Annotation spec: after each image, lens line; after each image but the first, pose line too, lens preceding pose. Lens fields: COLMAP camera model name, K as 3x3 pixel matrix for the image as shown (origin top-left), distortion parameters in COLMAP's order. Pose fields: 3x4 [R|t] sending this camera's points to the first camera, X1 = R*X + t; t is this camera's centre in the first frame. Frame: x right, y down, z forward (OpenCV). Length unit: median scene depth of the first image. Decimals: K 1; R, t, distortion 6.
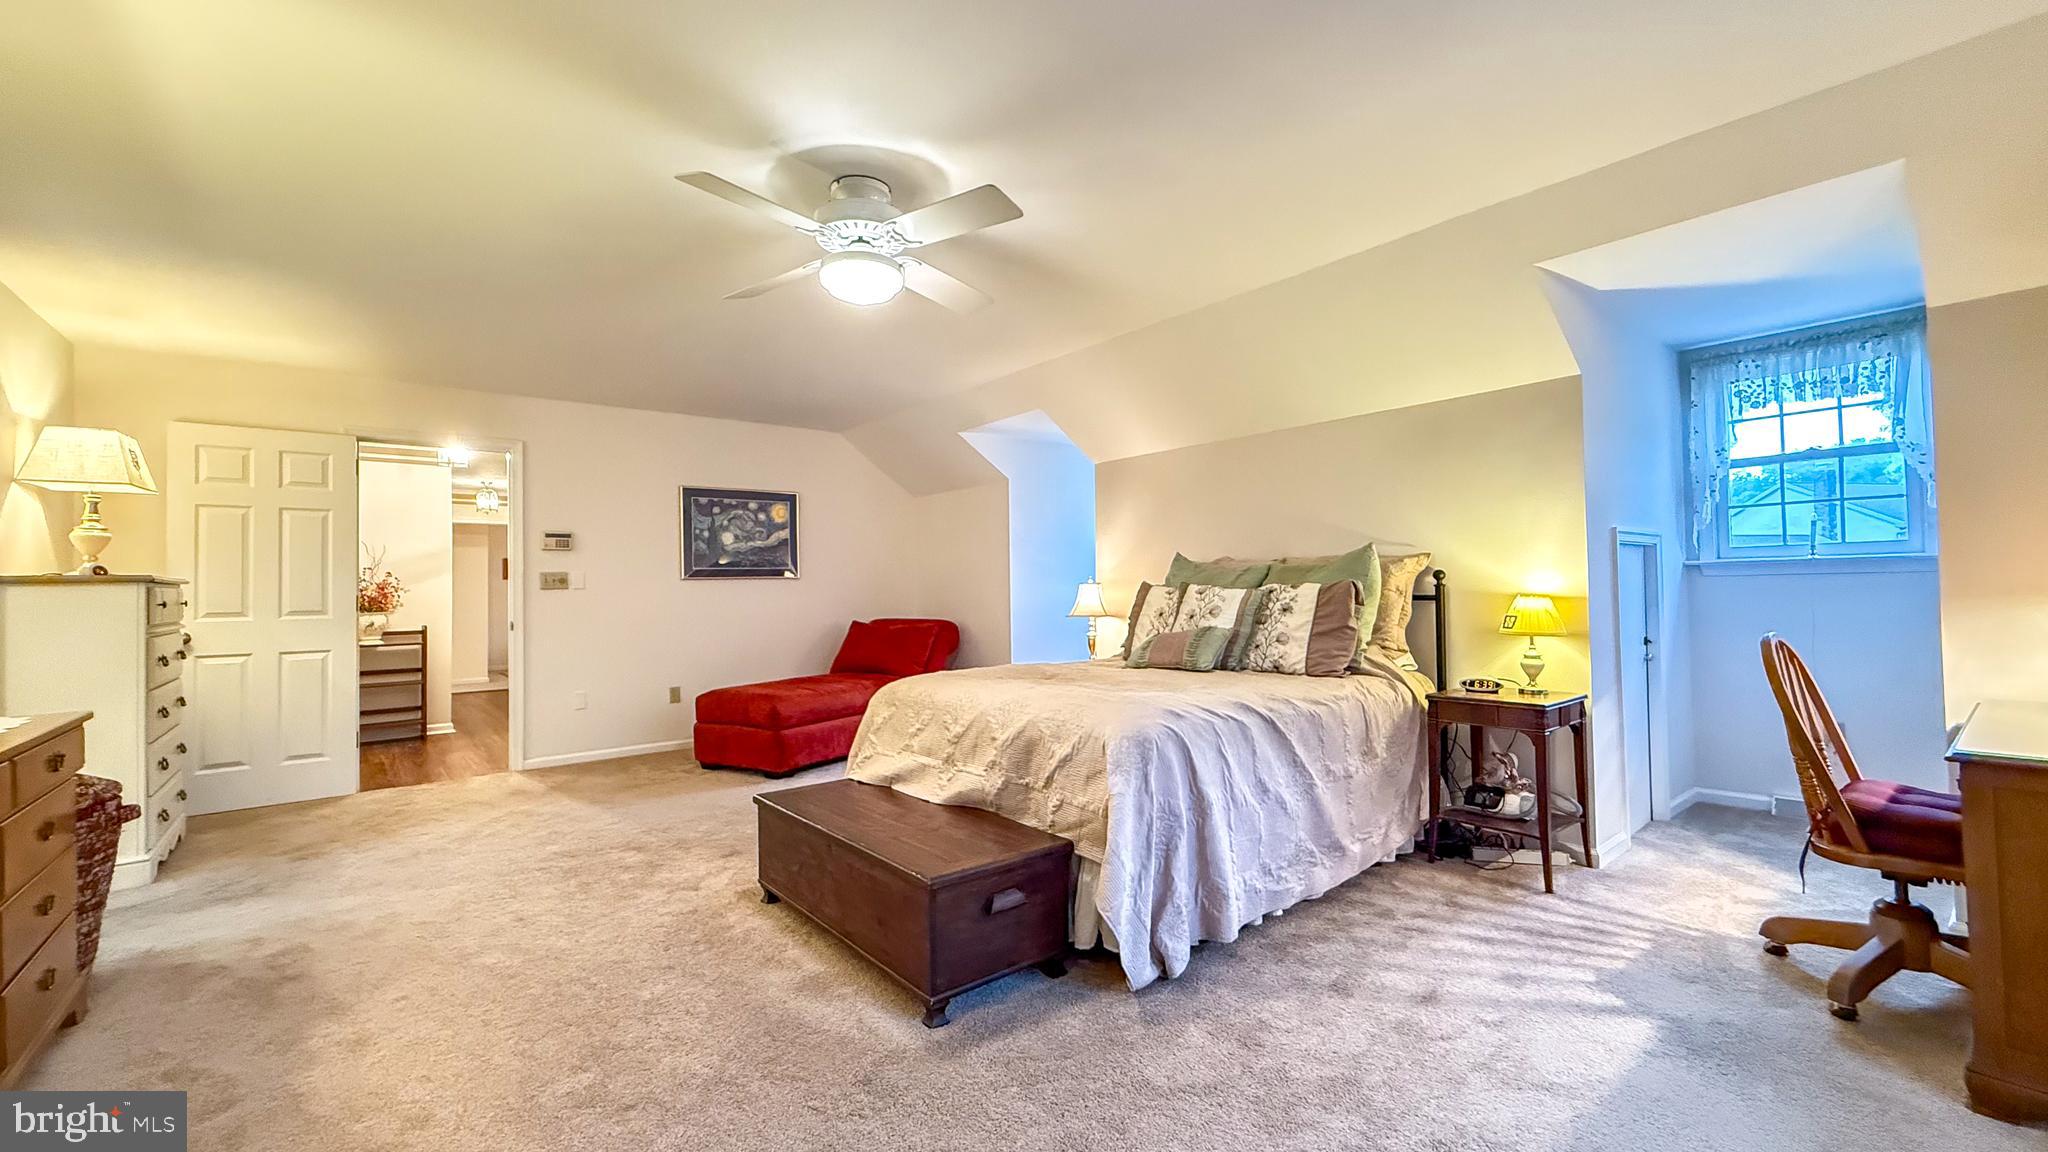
lens RADIAL K [[822.9, 0, 1023.8], [0, 822.9, 574.0], [0, 0, 1]] dist [0.002681, 0.000198]
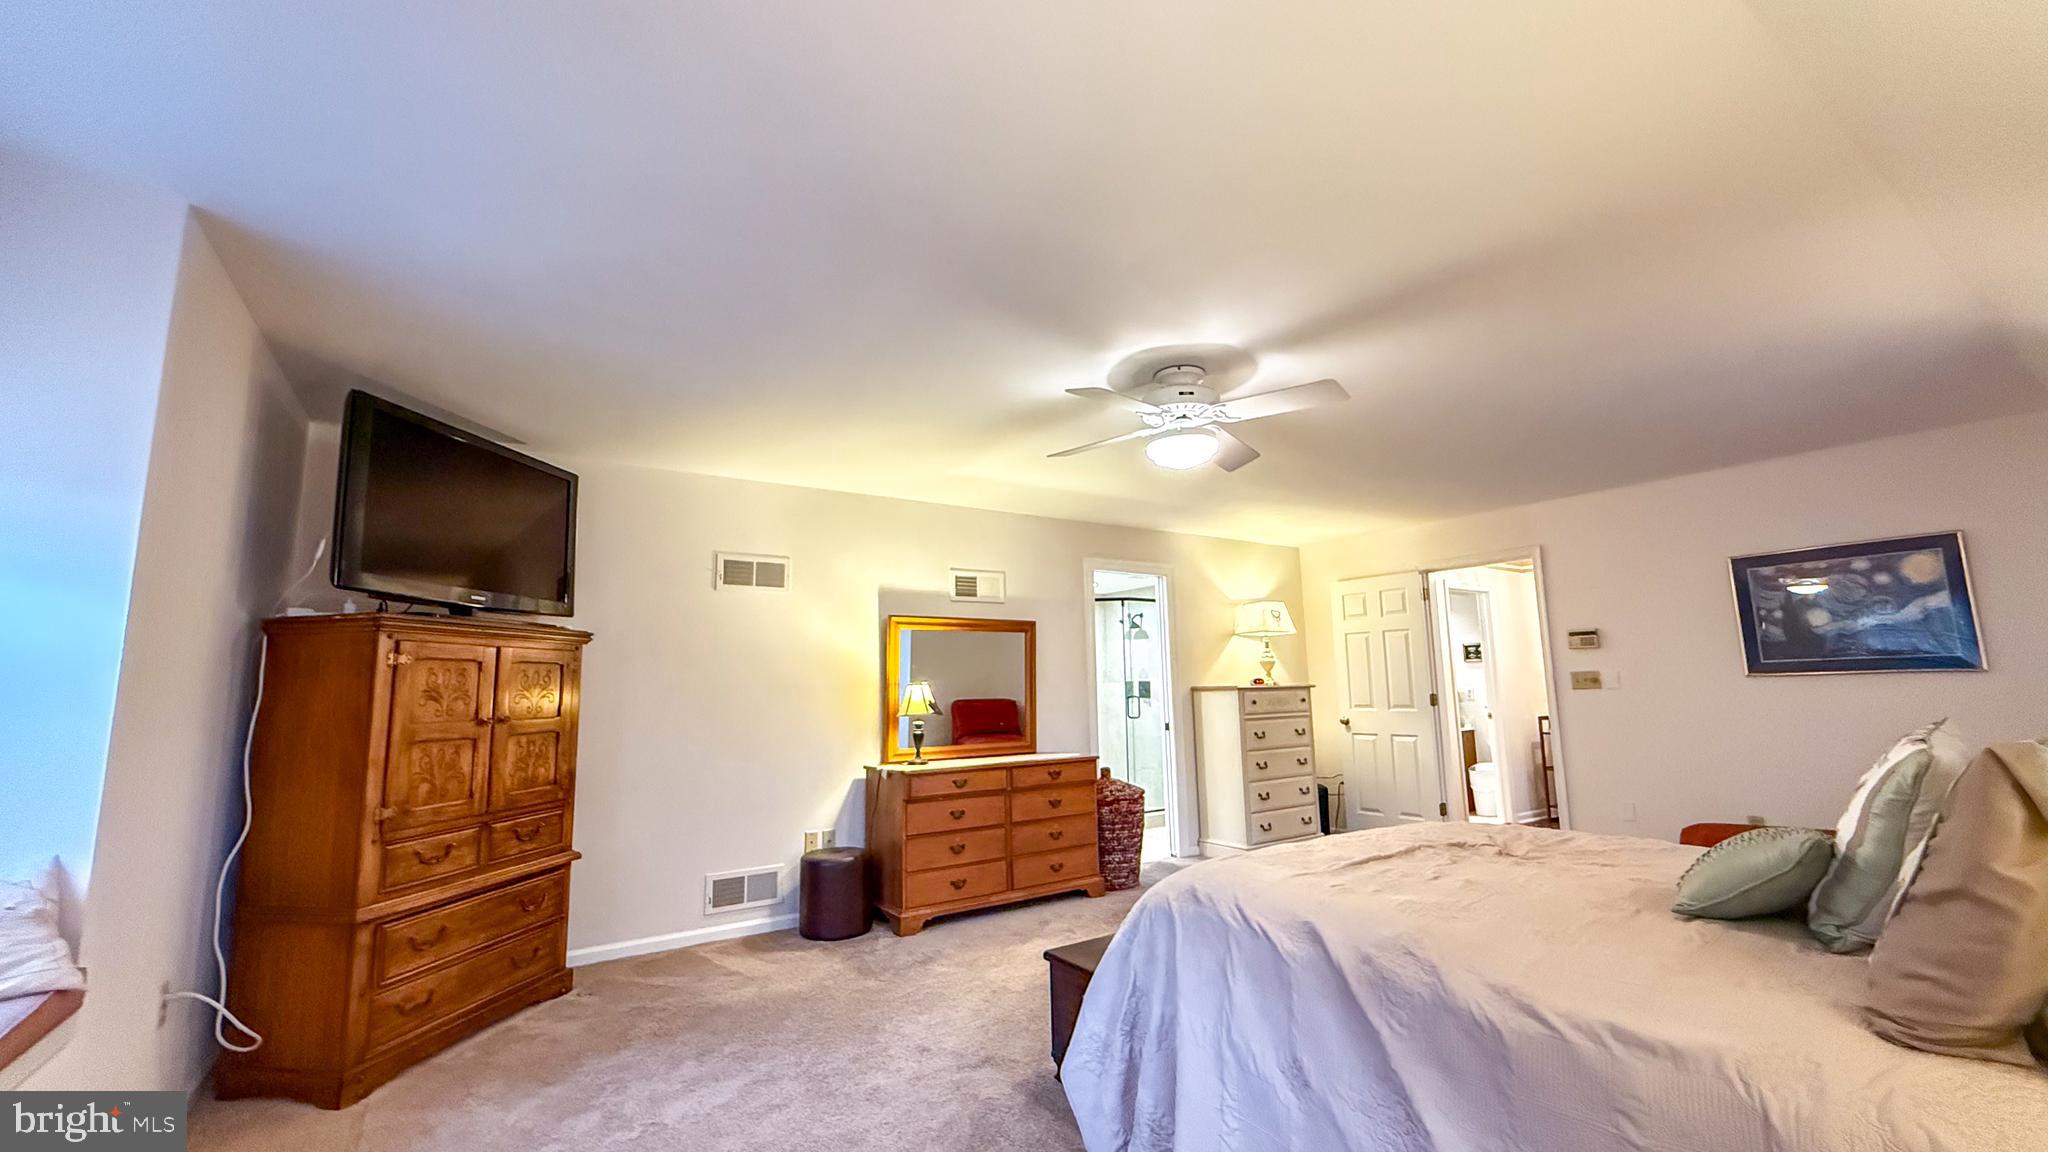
lens RADIAL K [[822.9, 0, 1023.8], [0, 822.9, 574.0], [0, 0, 1]] dist [0.002681, 0.000198]
pose [[-0.086968, -0.124879, -0.988353, 0.423911], [0.037488, 0.990999, -0.128512, -0.014462], [0.995505, -0.048228, -0.081504, 0.388612]]
